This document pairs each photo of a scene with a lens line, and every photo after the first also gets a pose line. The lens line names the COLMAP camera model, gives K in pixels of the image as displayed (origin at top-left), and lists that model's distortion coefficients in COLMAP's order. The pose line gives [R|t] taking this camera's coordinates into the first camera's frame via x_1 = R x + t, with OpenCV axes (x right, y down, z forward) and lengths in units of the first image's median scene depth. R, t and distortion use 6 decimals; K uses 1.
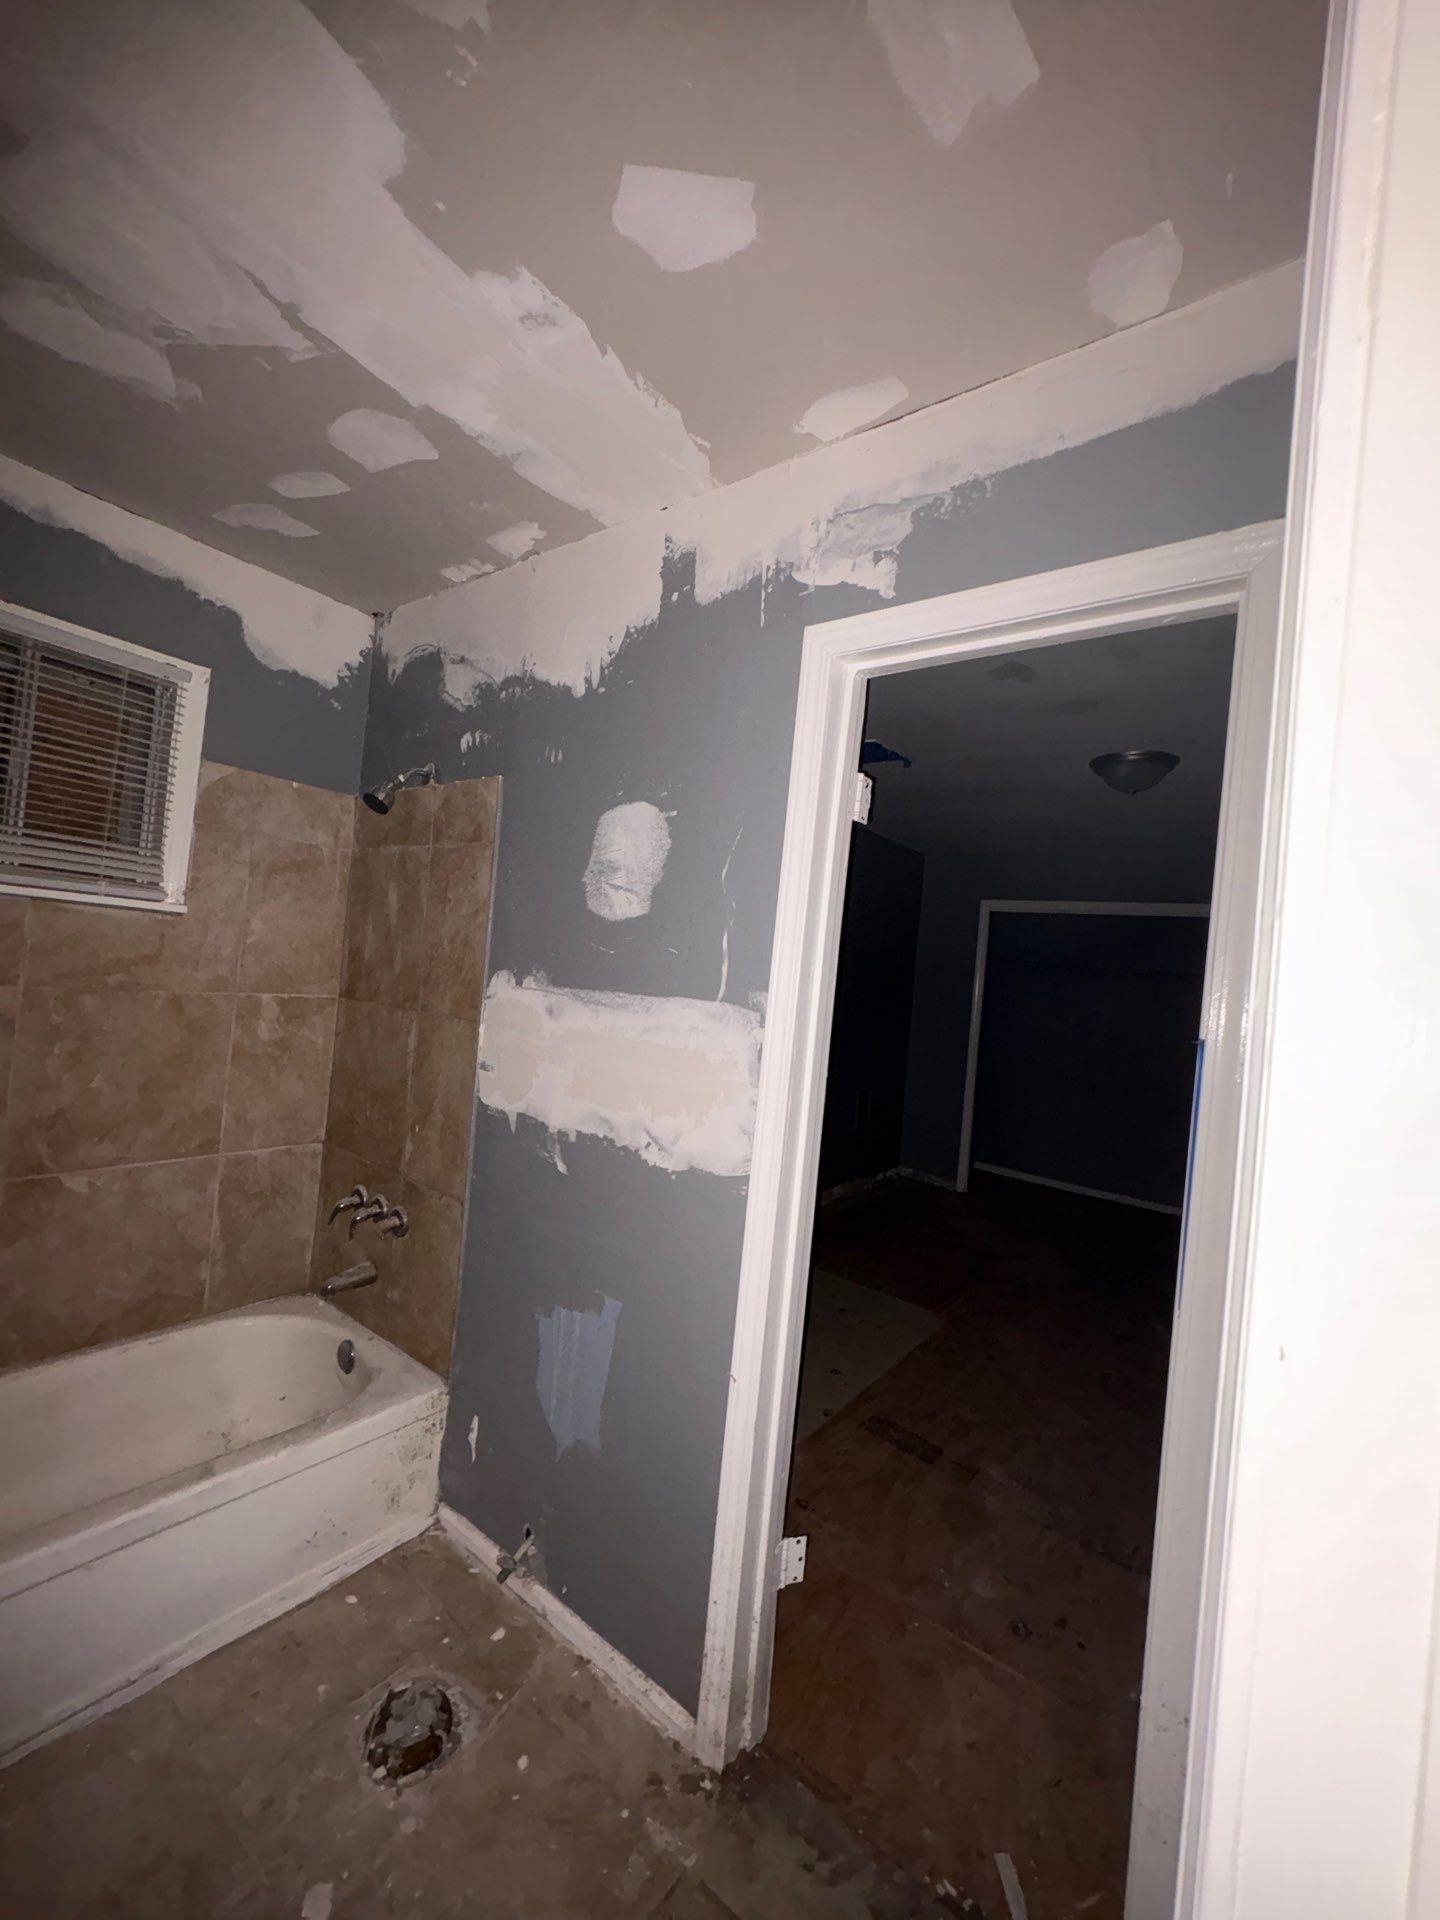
lens RADIAL K [[767.7, 0, 722.2], [0, 767.7, 962.2], [0, 0, 1]] dist [0.000693, -0.000479]
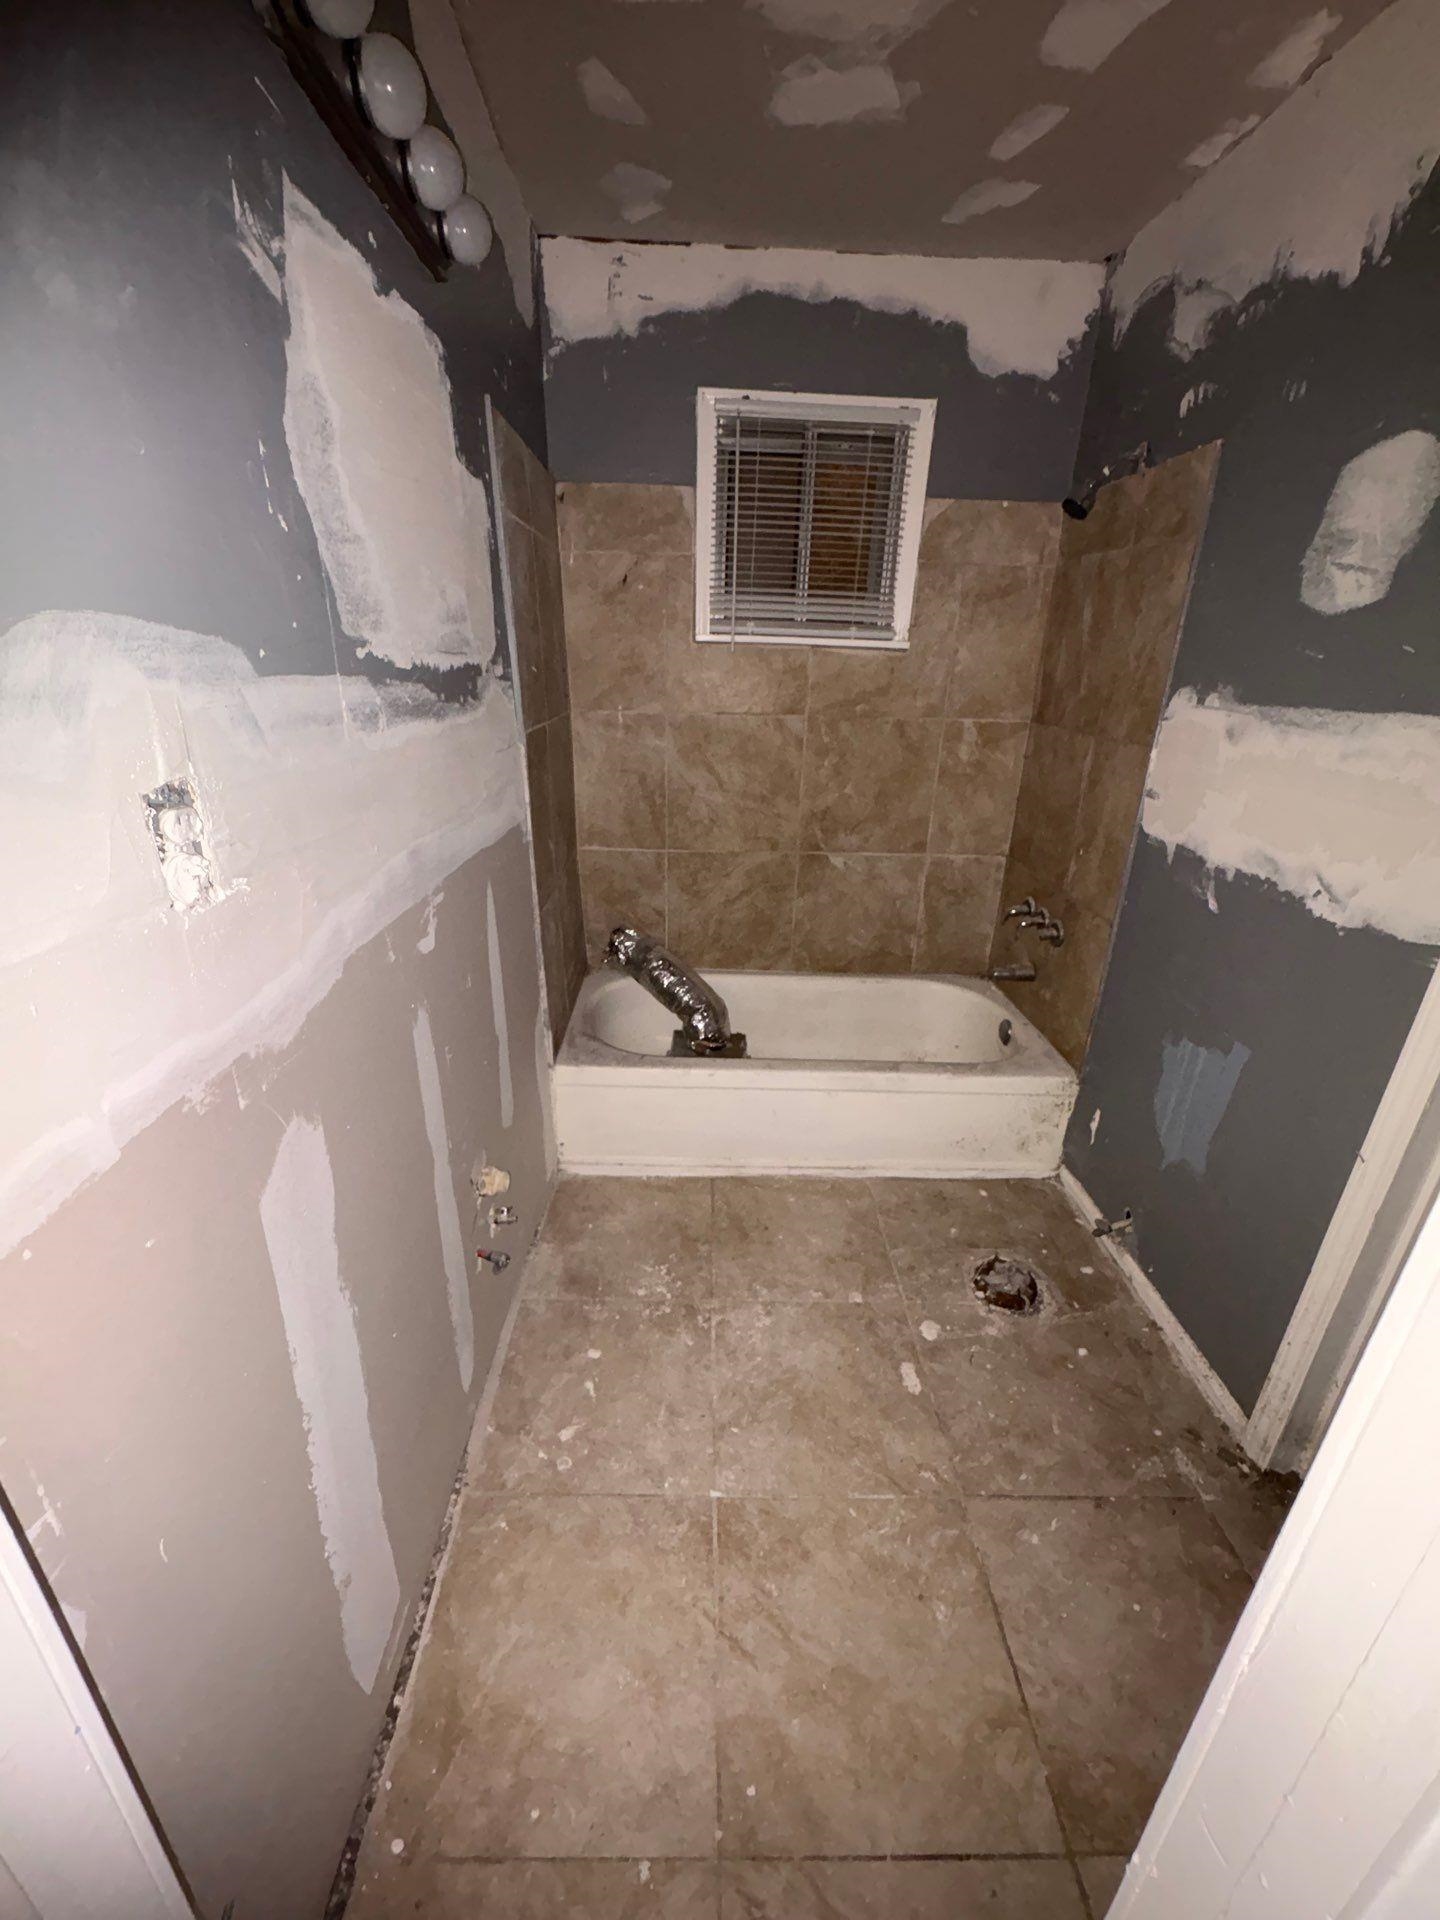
lens RADIAL K [[767.7, 0, 718.4], [0, 767.7, 967.3], [0, 0, 1]] dist [0.000693, -0.000479]
pose [[0.627102, 0.225732, -0.745512, 0.124662], [0.041446, 0.946064, 0.321319, 0.009218], [0.777834, -0.232398, 0.583923, -0.043654]]
